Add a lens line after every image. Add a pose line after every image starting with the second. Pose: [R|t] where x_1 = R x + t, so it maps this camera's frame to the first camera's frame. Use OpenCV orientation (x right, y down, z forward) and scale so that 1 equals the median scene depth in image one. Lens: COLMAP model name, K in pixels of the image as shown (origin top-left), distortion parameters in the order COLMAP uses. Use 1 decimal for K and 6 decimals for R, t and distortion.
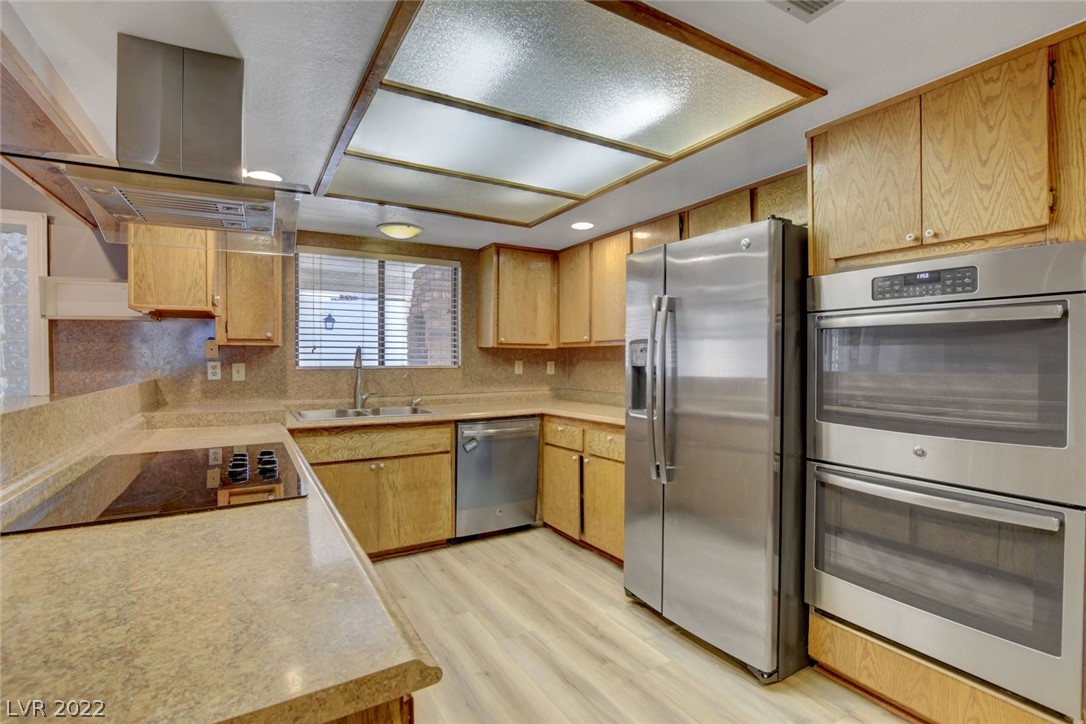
lens RADIAL K [[493.9, 0, 540.2], [0, 493.9, 359.8], [0, 0, 1]] dist [-0.023078, 0.000471]
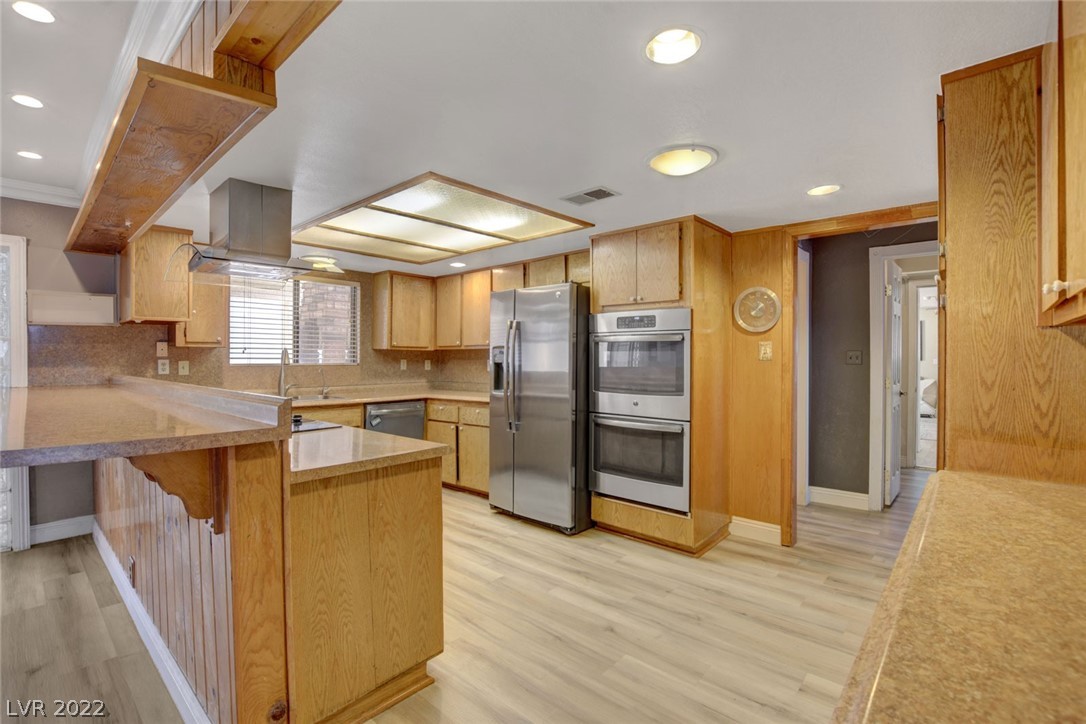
lens RADIAL K [[493.9, 0, 540.2], [0, 493.9, 359.8], [0, 0, 1]] dist [-0.023078, 0.000471]
pose [[0.952671, 0.001286, 0.303999, -0.151850], [-0.001291, 0.999999, -0.000185, 0.003837], [-0.303999, -0.000216, 0.952672, -0.543706]]
